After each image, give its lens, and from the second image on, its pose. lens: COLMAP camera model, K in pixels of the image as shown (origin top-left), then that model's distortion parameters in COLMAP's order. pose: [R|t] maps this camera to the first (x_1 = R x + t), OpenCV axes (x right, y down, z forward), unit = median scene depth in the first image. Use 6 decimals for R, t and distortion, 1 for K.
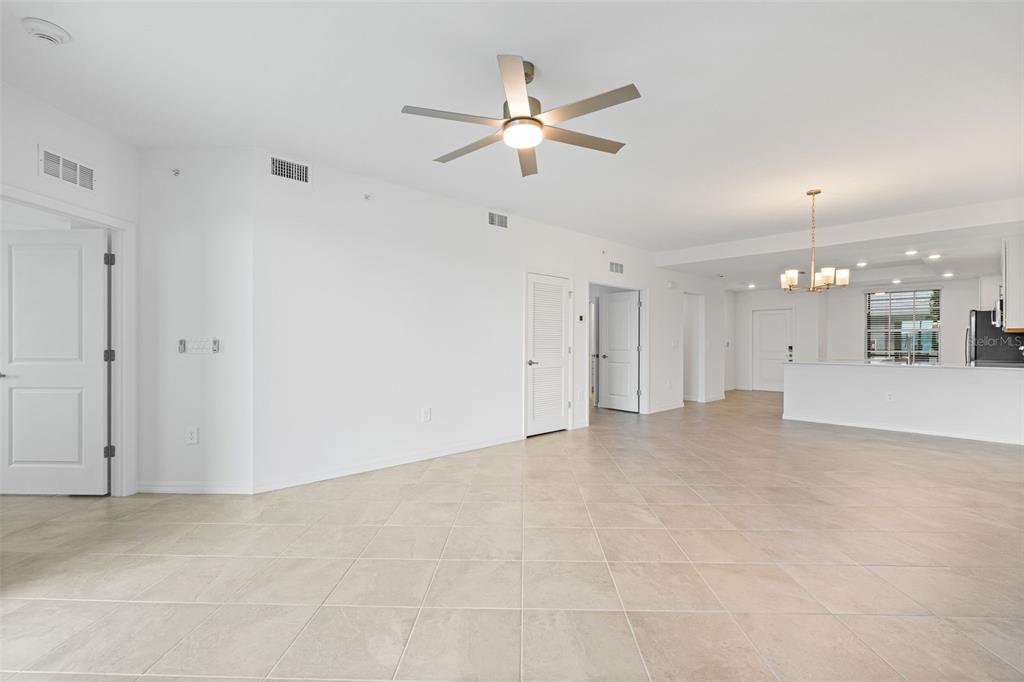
lens RADIAL K [[462.9, 0, 510.0], [0, 462.9, 341.4], [0, 0, 1]] dist [-0.003753, -0.000116]
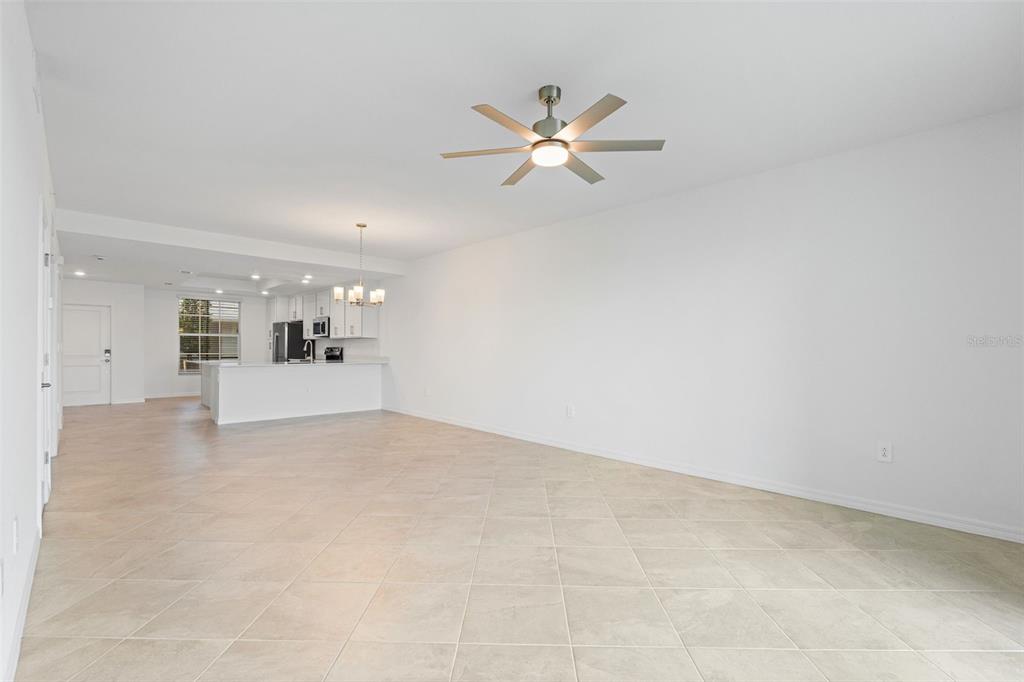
lens RADIAL K [[456.0, 0, 515.1], [0, 456.0, 352.6], [0, 0, 1]] dist [0.001484, 0.000251]
pose [[-0.016943, -0.012805, 0.999774, -0.385564], [-0.006005, 0.999901, 0.012705, -0.000002], [-0.999838, -0.005789, -0.017019, 0.409674]]
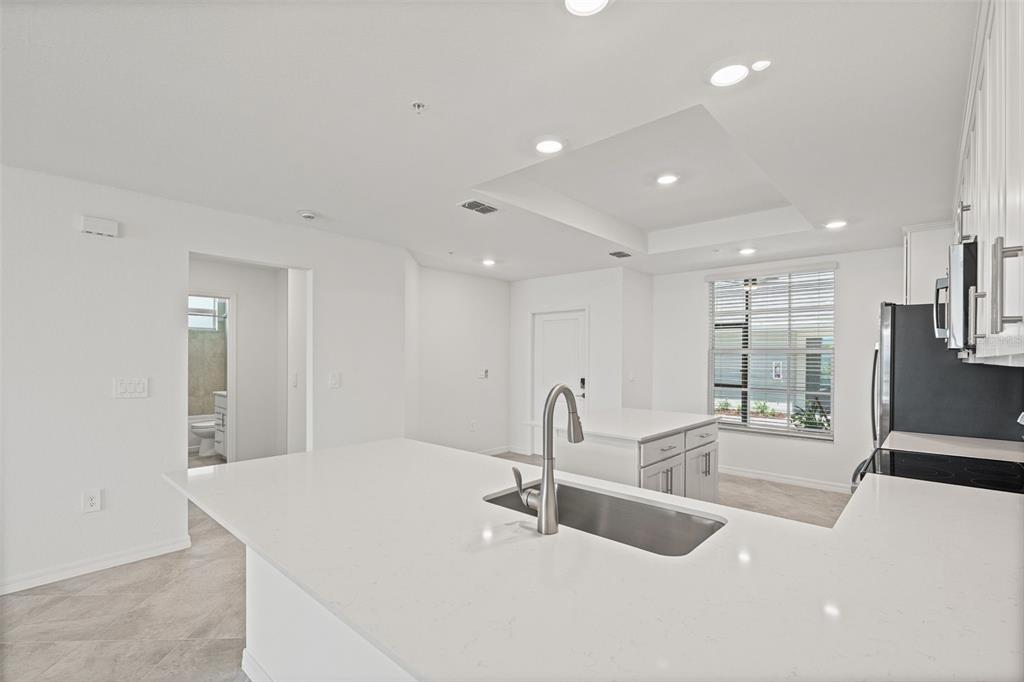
lens RADIAL K [[456.0, 0, 515.1], [0, 456.0, 352.6], [0, 0, 1]] dist [0.001484, 0.000251]
pose [[0.997363, 0.005375, 0.072371, 0.759513], [-0.004890, 0.999964, -0.006874, -0.025409], [-0.072405, 0.006502, 0.997354, 0.731450]]
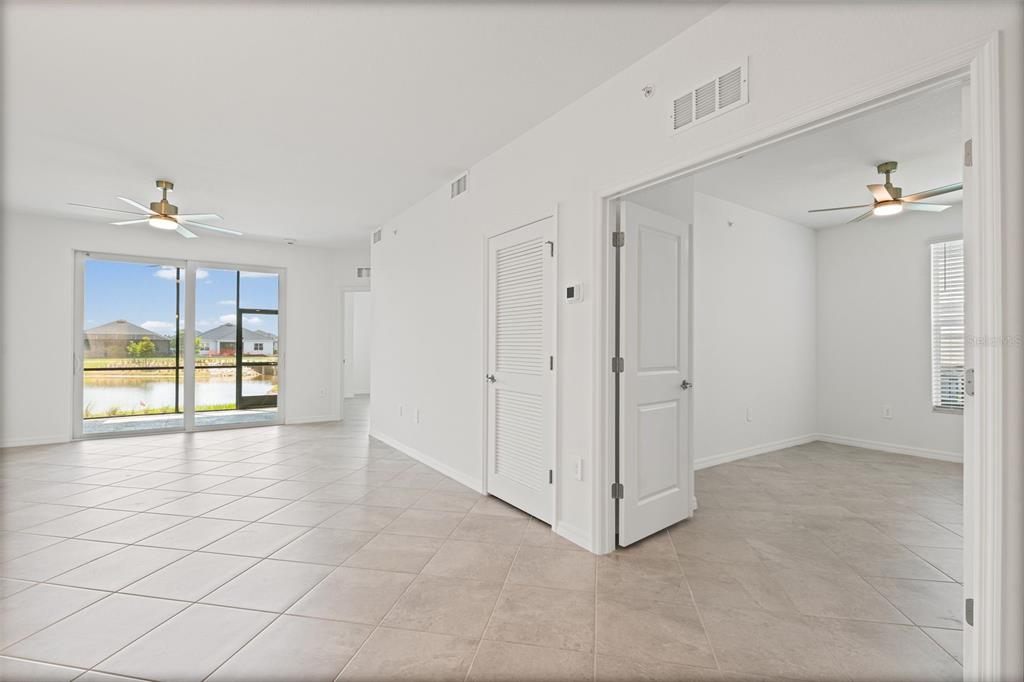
lens RADIAL K [[462.9, 0, 510.0], [0, 462.9, 341.4], [0, 0, 1]] dist [-0.003753, -0.000116]
pose [[-0.168101, -0.009070, -0.985728, 0.553192], [-0.003341, 0.999957, -0.008631, 0.000456], [0.985764, 0.001843, -0.168124, 0.940507]]
